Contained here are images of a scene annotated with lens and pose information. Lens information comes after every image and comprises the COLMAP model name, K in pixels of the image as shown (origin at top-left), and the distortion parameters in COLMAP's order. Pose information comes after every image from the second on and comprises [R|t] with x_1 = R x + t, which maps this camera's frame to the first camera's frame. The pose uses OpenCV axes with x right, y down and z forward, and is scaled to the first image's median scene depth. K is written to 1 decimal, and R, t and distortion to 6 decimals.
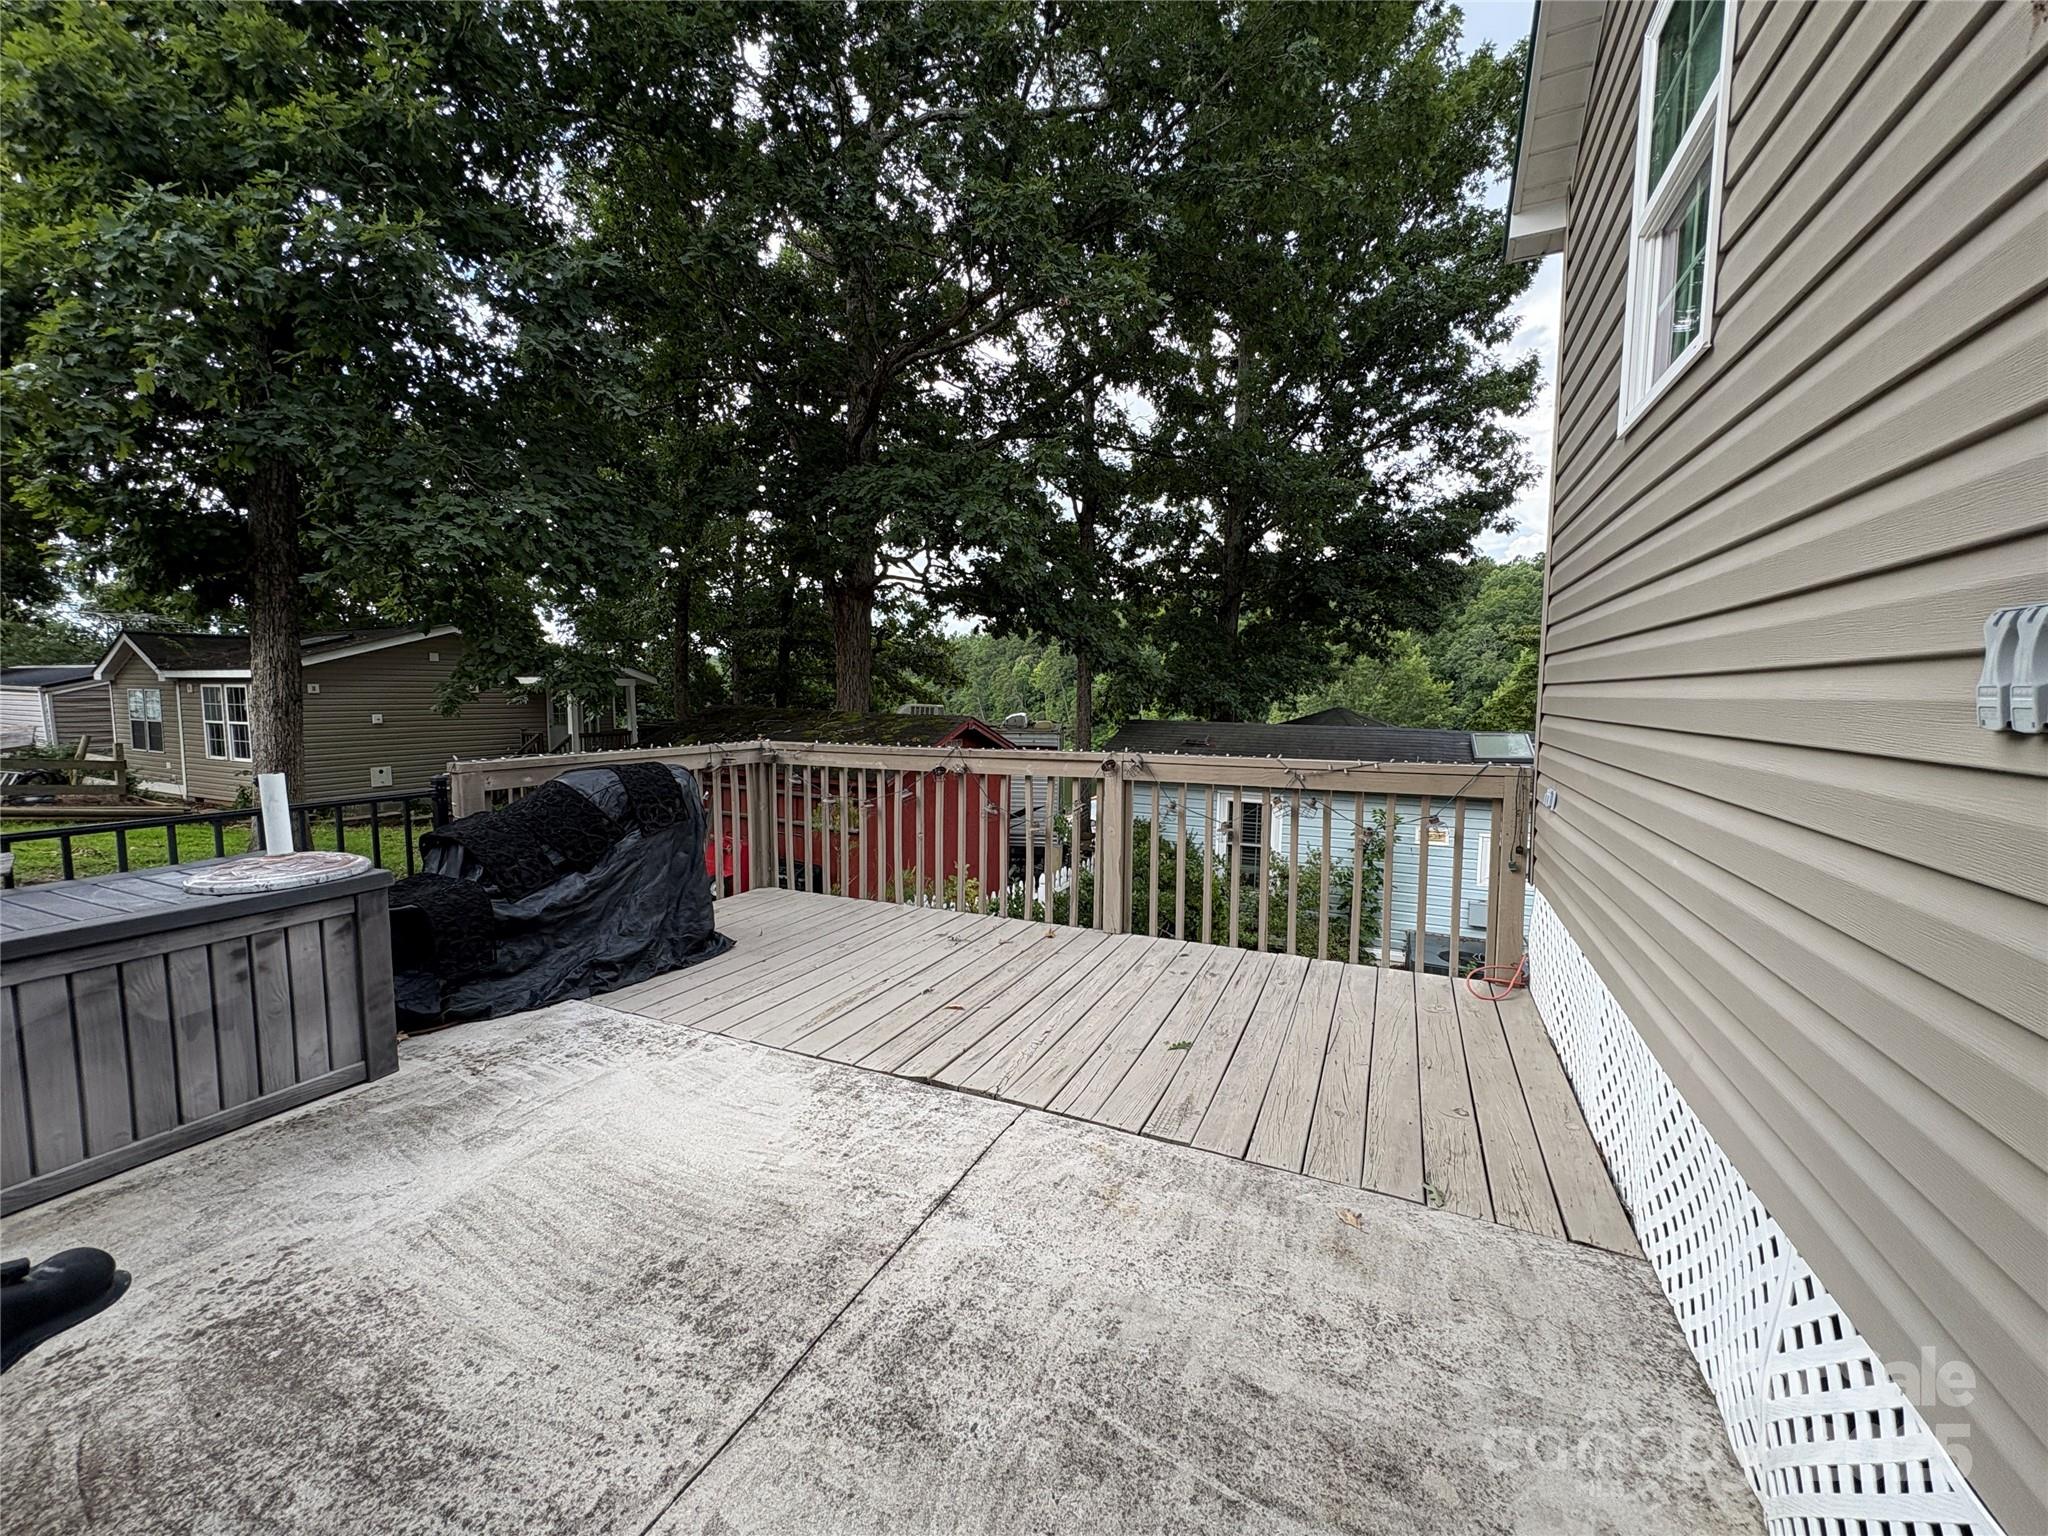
lens RADIAL K [[819.2, 0, 1019.6], [0, 819.2, 764.5], [0, 0, 1]] dist [-0.001766, 0.001730]
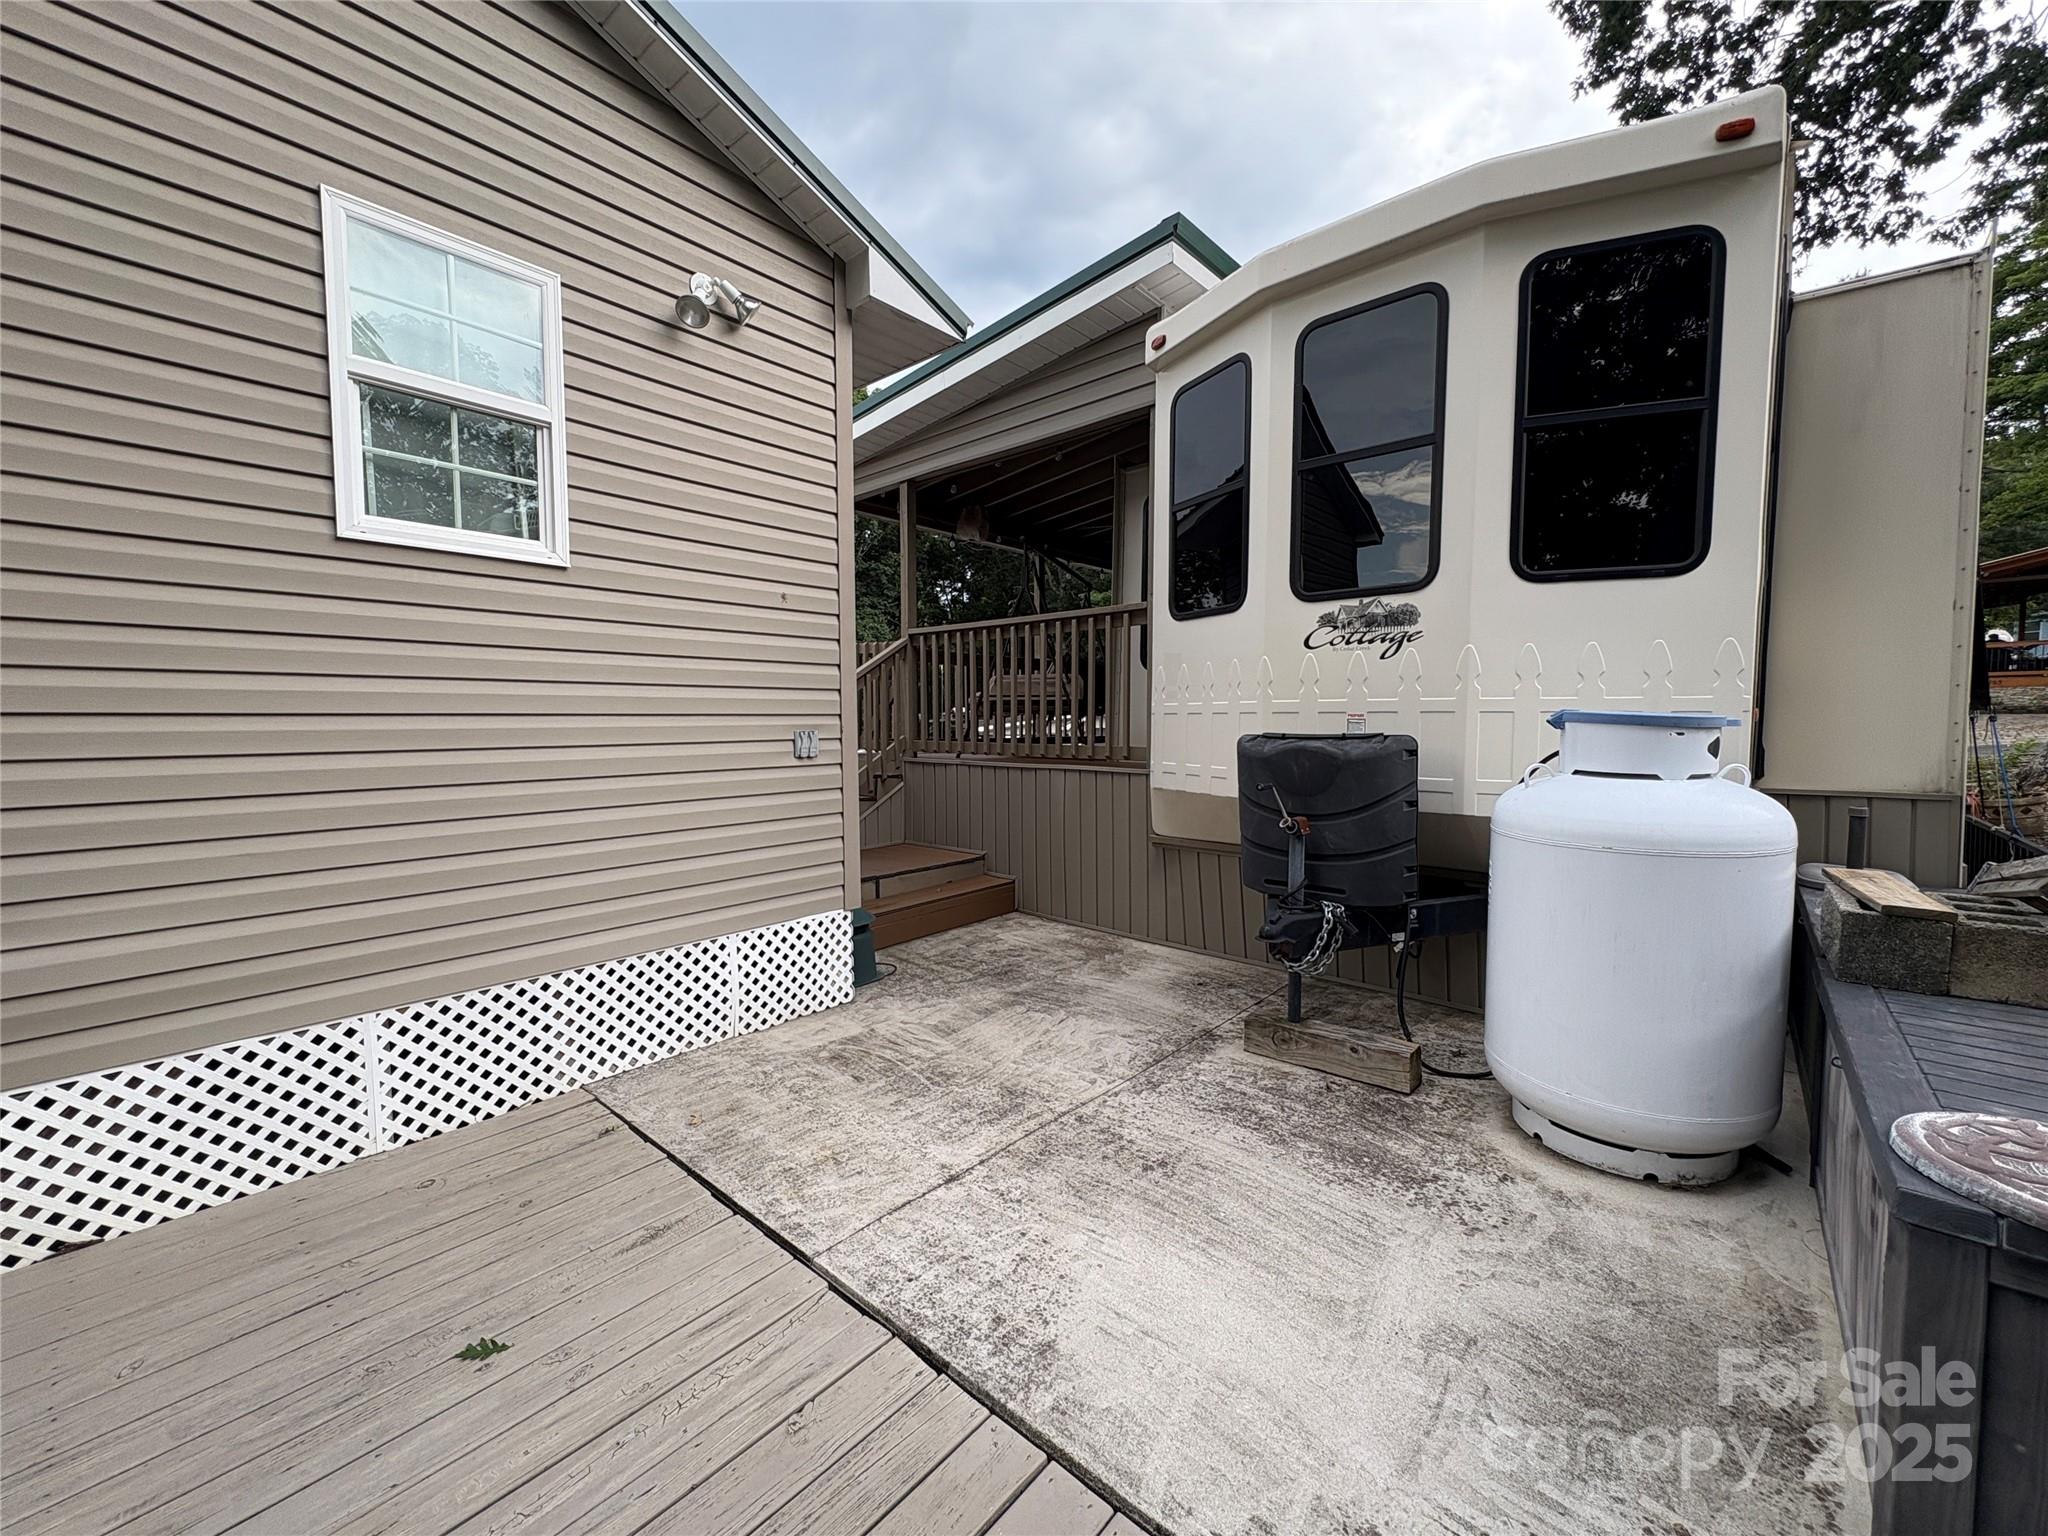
lens RADIAL K [[819.2, 0, 1023.1], [0, 819.2, 765.4], [0, 0, 1]] dist [-0.001766, 0.001730]
pose [[-0.960027, -0.016781, 0.279405, -0.541264], [0.023818, 0.989684, 0.141276, -0.260250], [-0.278893, 0.142284, -0.949723, 2.099826]]
